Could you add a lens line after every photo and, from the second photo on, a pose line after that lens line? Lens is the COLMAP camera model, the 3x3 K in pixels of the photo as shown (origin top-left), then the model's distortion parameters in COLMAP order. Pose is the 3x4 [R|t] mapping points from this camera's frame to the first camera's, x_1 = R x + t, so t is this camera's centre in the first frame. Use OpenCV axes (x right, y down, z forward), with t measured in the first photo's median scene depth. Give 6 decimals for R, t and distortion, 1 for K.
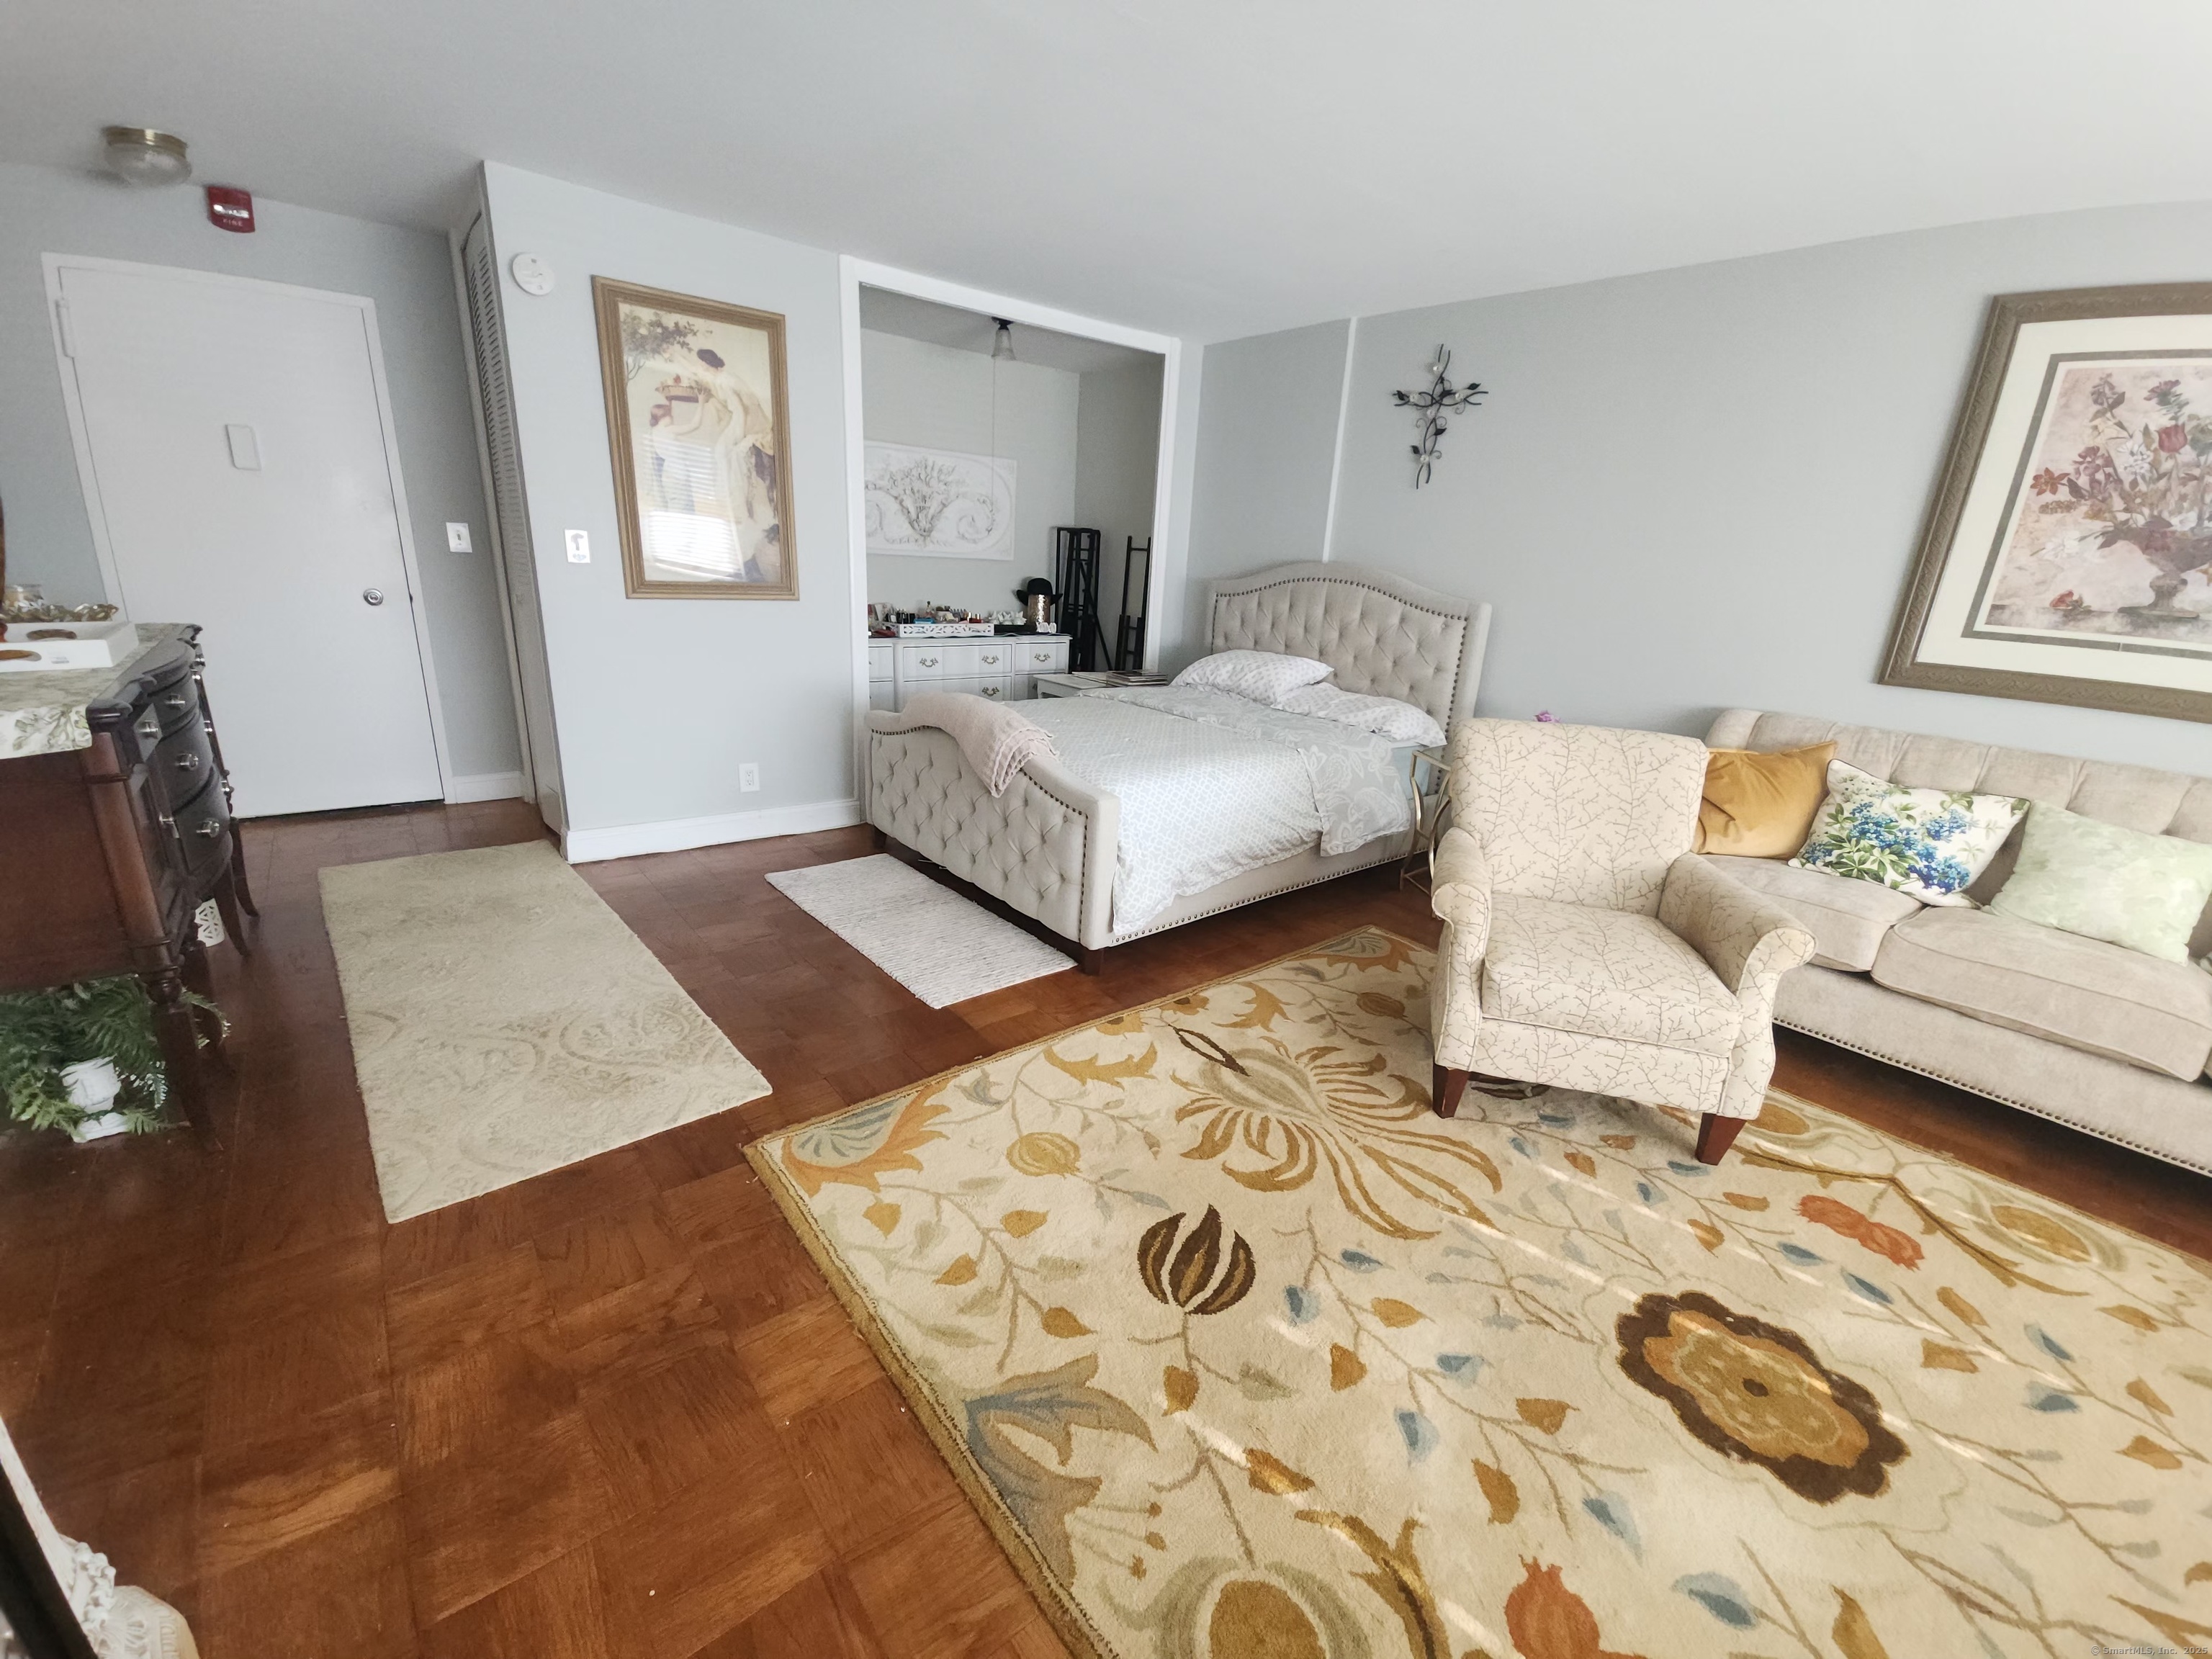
lens RADIAL K [[903.7, 0, 1109.5], [0, 903.7, 838.7], [0, 0, 1]] dist [0.000976, -0.004007]
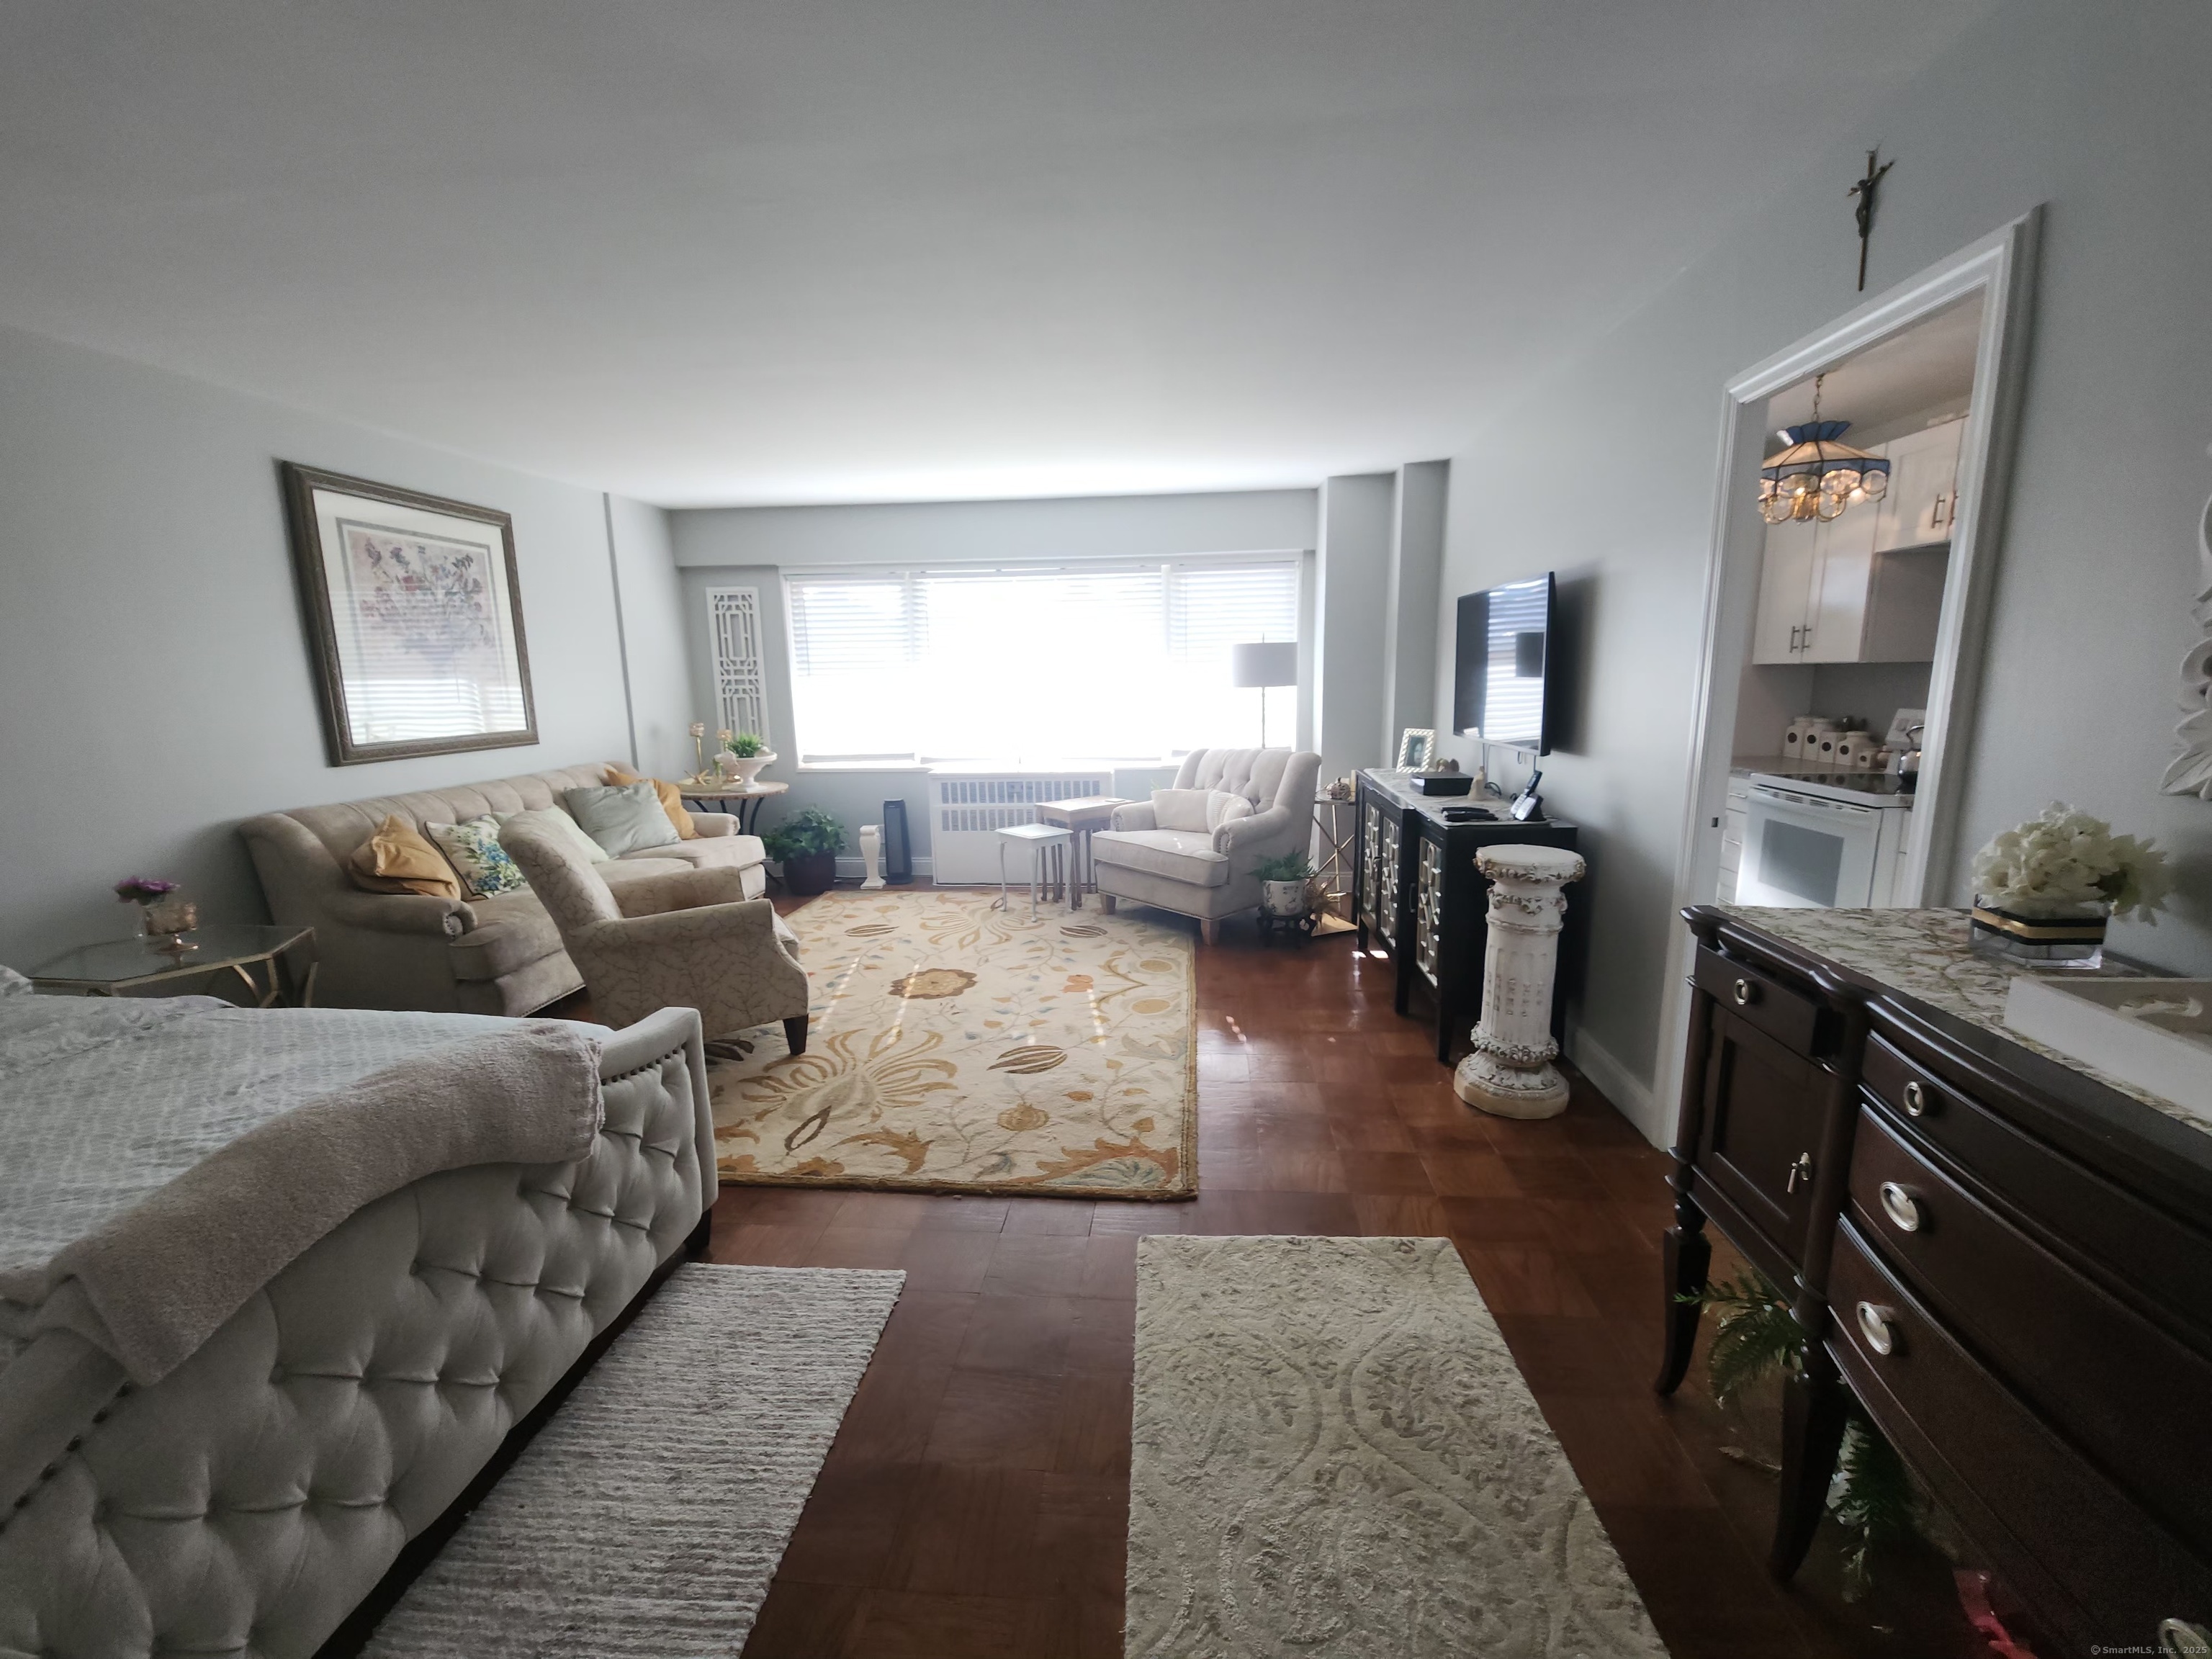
lens RADIAL K [[903.7, 0, 1113.0], [0, 903.7, 844.7], [0, 0, 1]] dist [0.000976, -0.004007]
pose [[-0.712421, -0.177451, 0.678946, -0.889689], [0.185303, 0.885591, 0.425900, -0.500724], [-0.676845, 0.429231, -0.598031, 1.338893]]
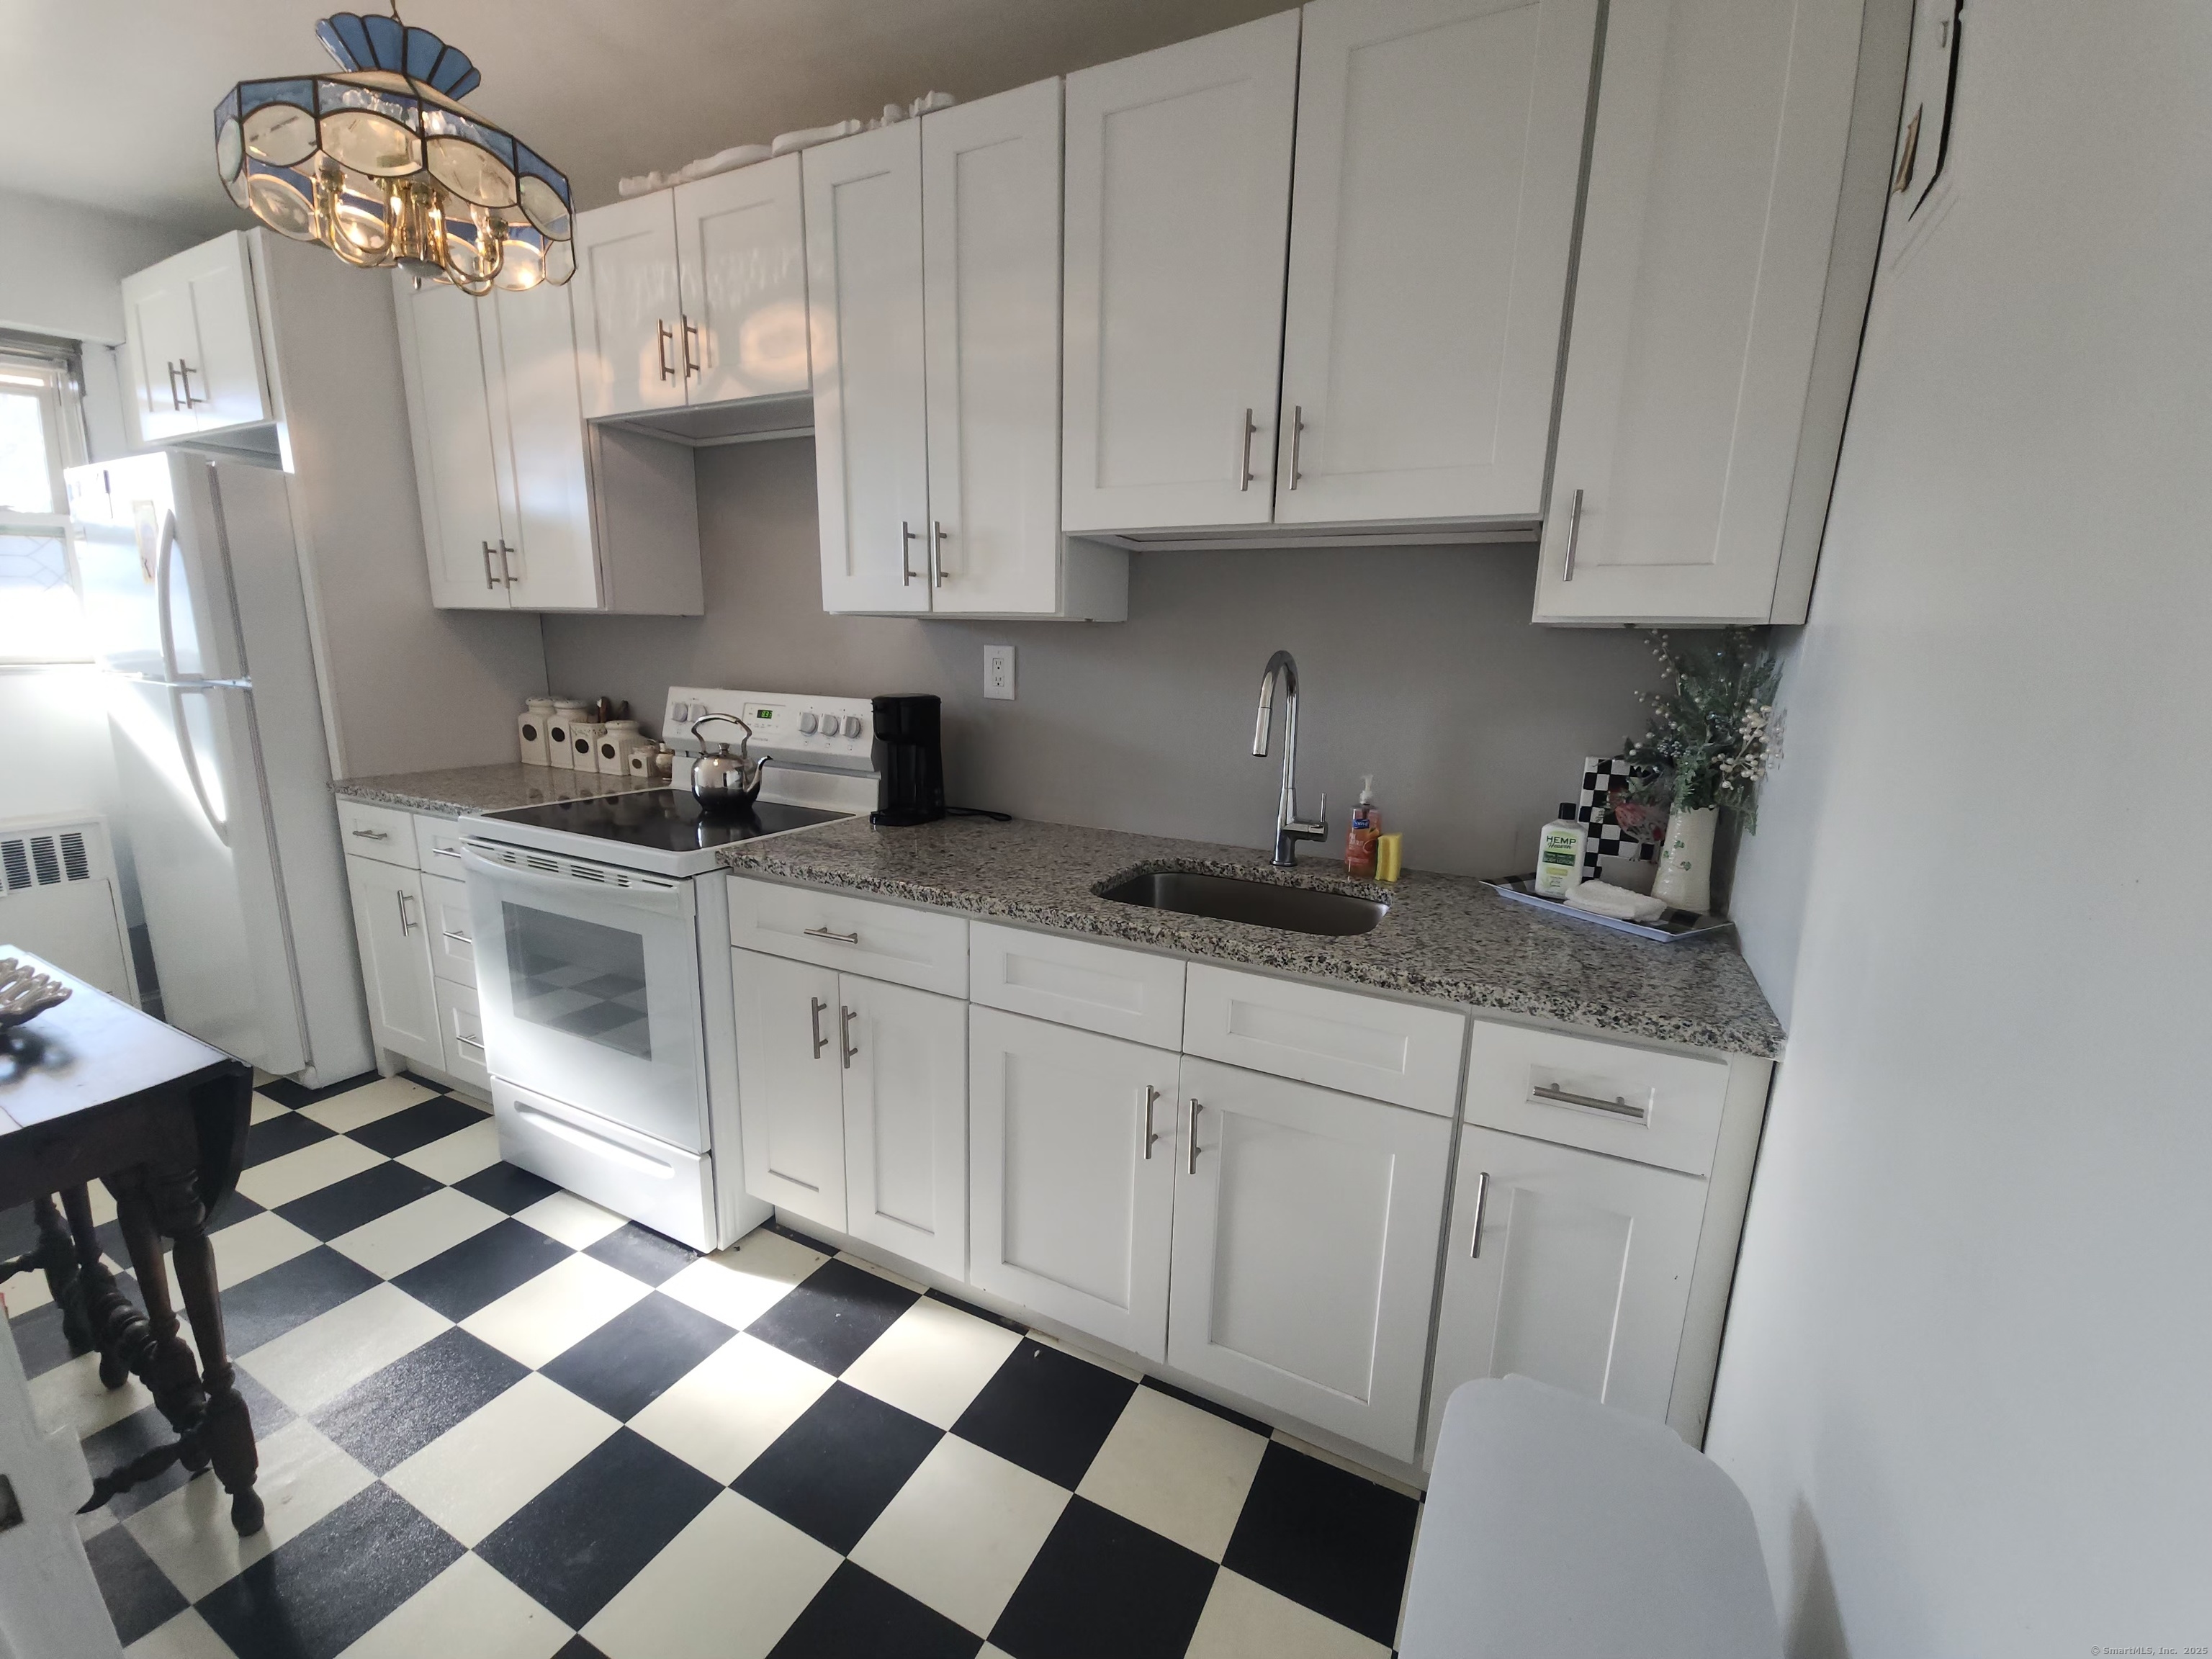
lens RADIAL K [[903.7, 0, 1109.4], [0, 903.7, 847.7], [0, 0, 1]] dist [0.000976, -0.004007]
pose [[-0.916001, 0.002377, -0.401168, -0.852977], [-0.195717, 0.870258, 0.452046, -0.370980], [0.350194, 0.492590, -0.796692, 0.969847]]
